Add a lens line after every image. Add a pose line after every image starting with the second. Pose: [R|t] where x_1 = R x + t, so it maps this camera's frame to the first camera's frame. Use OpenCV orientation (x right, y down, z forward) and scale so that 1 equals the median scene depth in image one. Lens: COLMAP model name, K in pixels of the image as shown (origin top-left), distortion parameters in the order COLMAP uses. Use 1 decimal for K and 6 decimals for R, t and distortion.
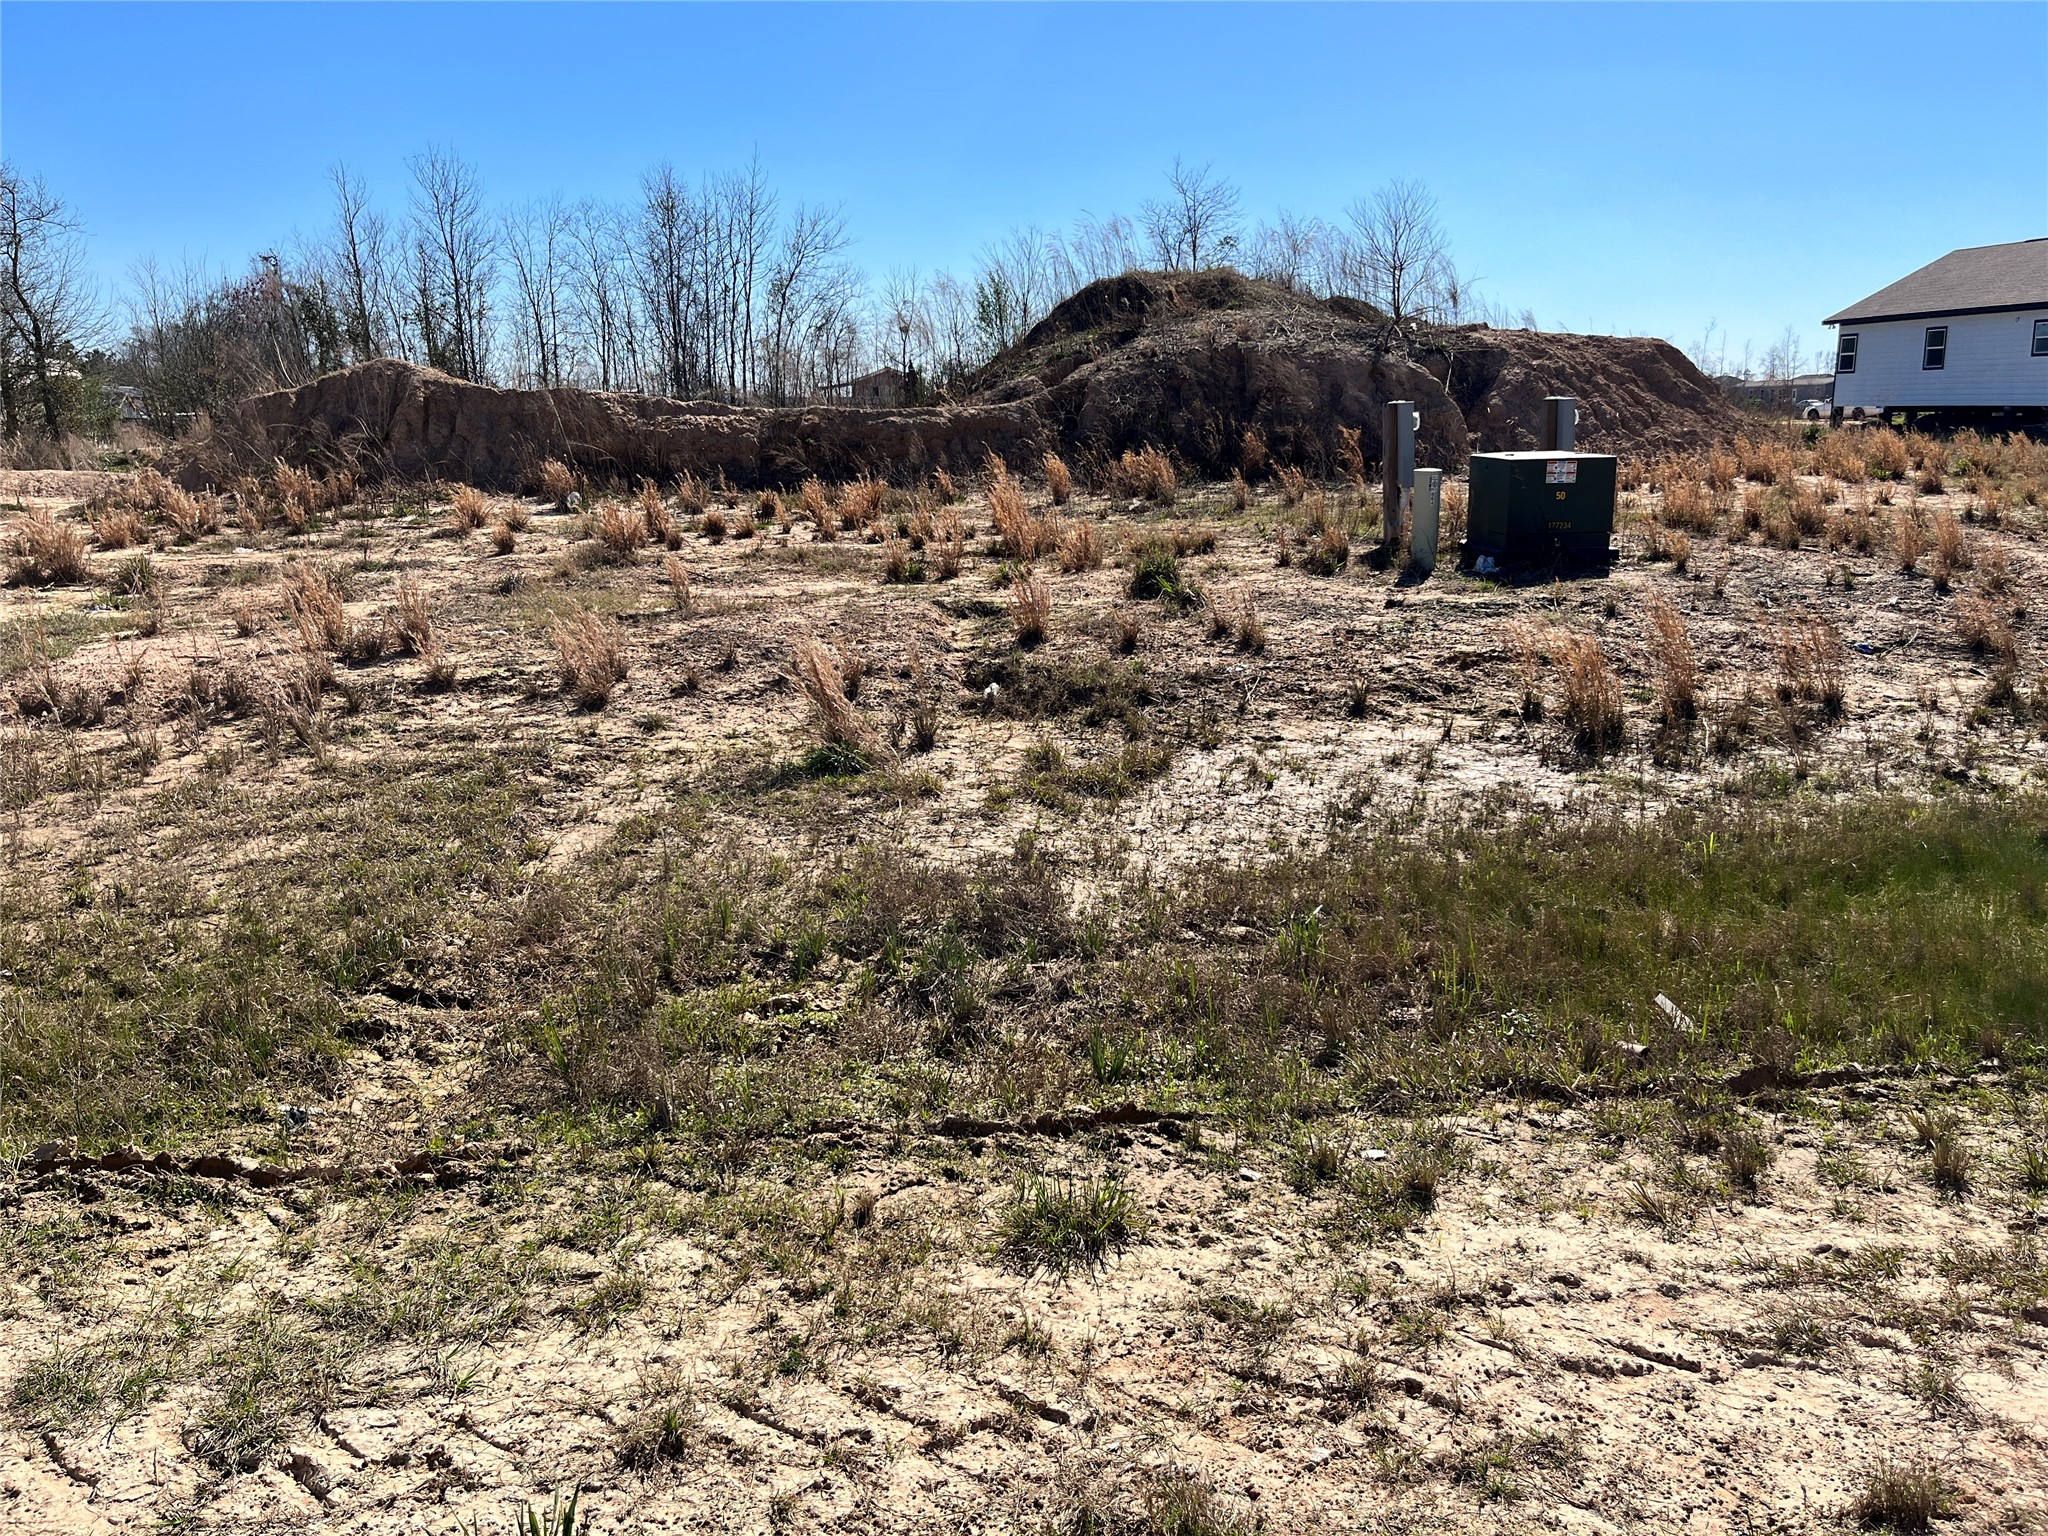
lens RADIAL K [[1531.2, 0, 1043.6], [0, 1531.2, 763.5], [0, 0, 1]] dist [0.065524, -0.094309]
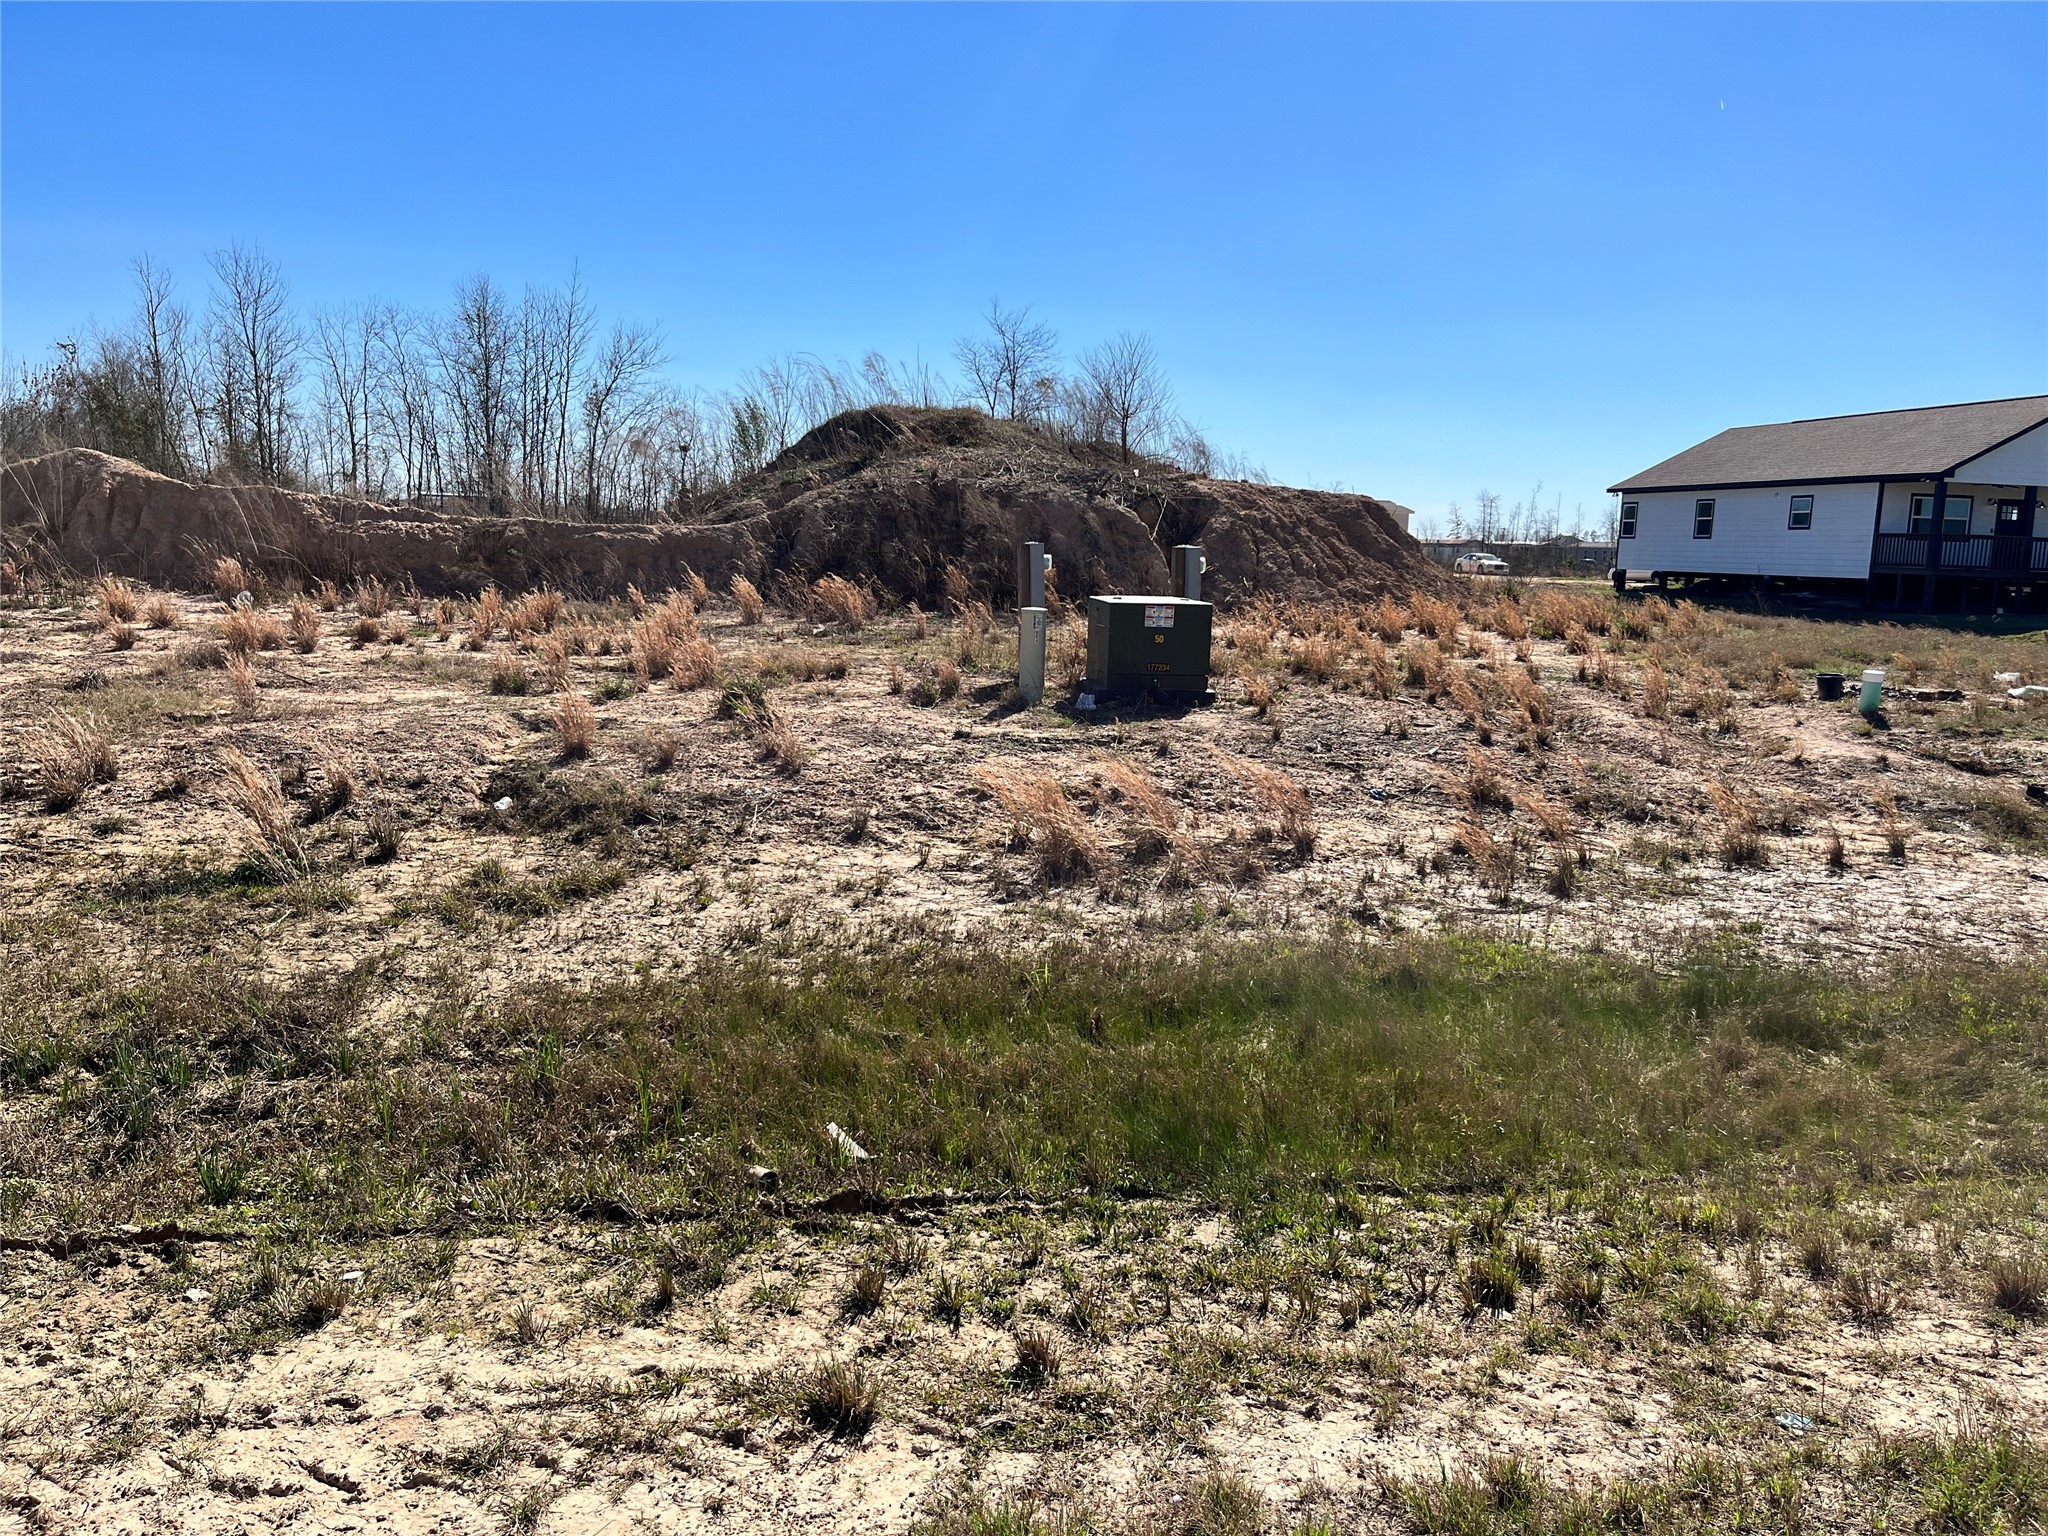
lens RADIAL K [[1531.2, 0, 1043.6], [0, 1531.2, 763.5], [0, 0, 1]] dist [0.065524, -0.094309]
pose [[0.996197, 0.037066, 0.078857, 0.173937], [-0.030652, 0.996239, -0.081049, -0.002949], [-0.081565, 0.078323, 0.993586, -0.017443]]
